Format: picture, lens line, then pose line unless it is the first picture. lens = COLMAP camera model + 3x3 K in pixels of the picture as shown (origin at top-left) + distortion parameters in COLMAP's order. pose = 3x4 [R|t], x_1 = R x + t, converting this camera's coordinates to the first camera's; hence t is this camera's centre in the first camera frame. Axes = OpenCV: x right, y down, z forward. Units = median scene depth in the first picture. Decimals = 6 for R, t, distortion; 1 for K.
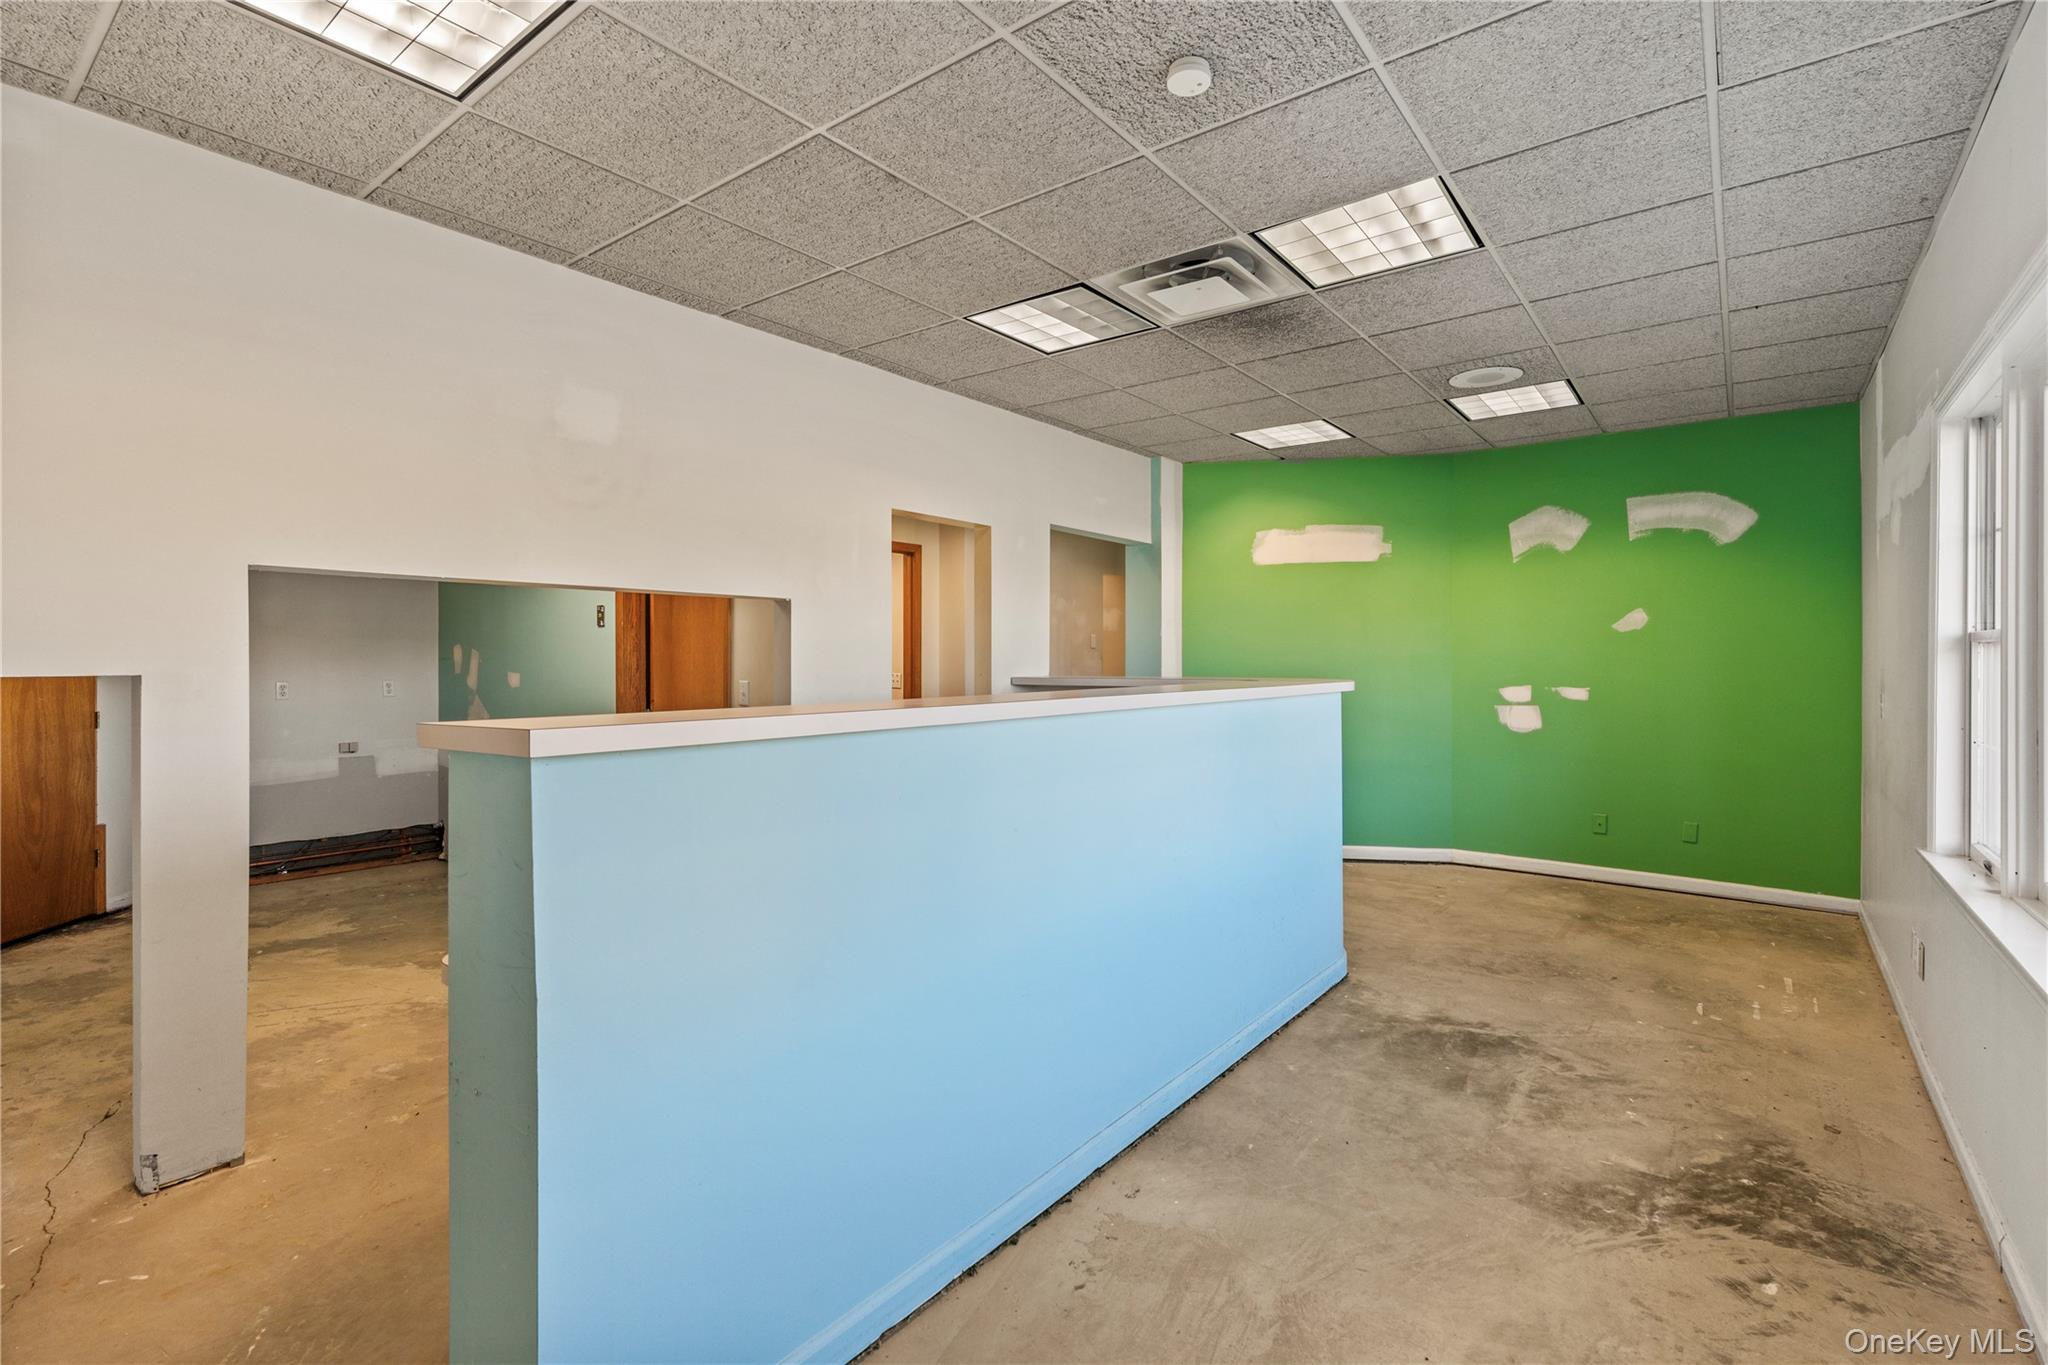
lens RADIAL K [[936.4, 0, 1019.8], [0, 936.4, 664.6], [0, 0, 1]] dist [-0.007329, 0.000192]
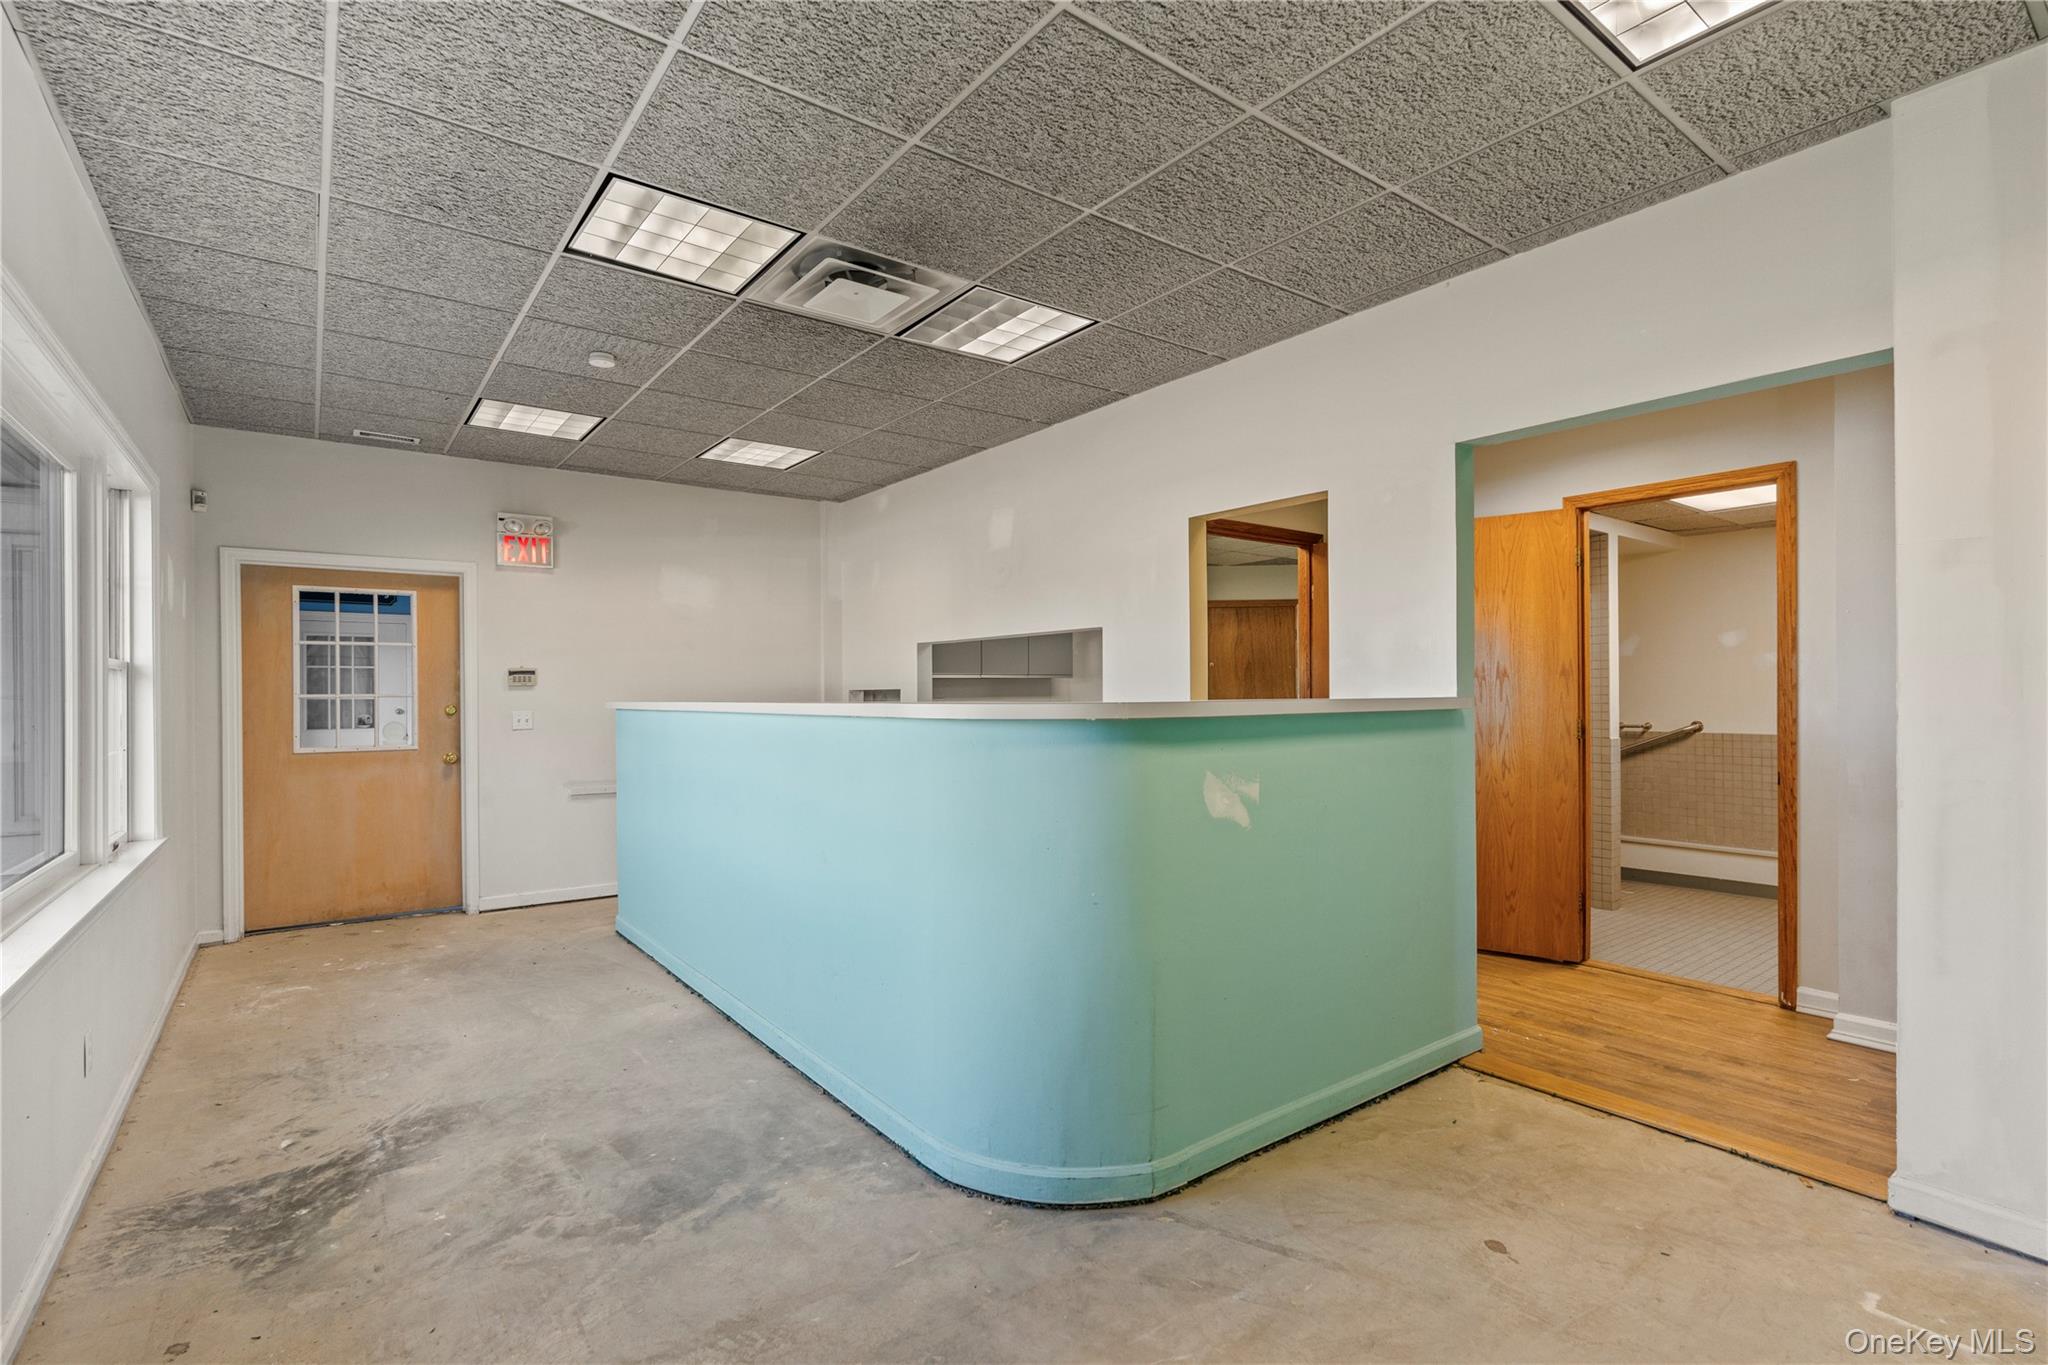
lens RADIAL K [[936.4, 0, 1019.8], [0, 936.4, 664.6], [0, 0, 1]] dist [-0.007329, 0.000192]
pose [[-0.256590, -0.025314, -0.966189, 1.123341], [0.003809, 0.999623, -0.027202, 0.010837], [0.966513, -0.010660, -0.256397, 1.441947]]
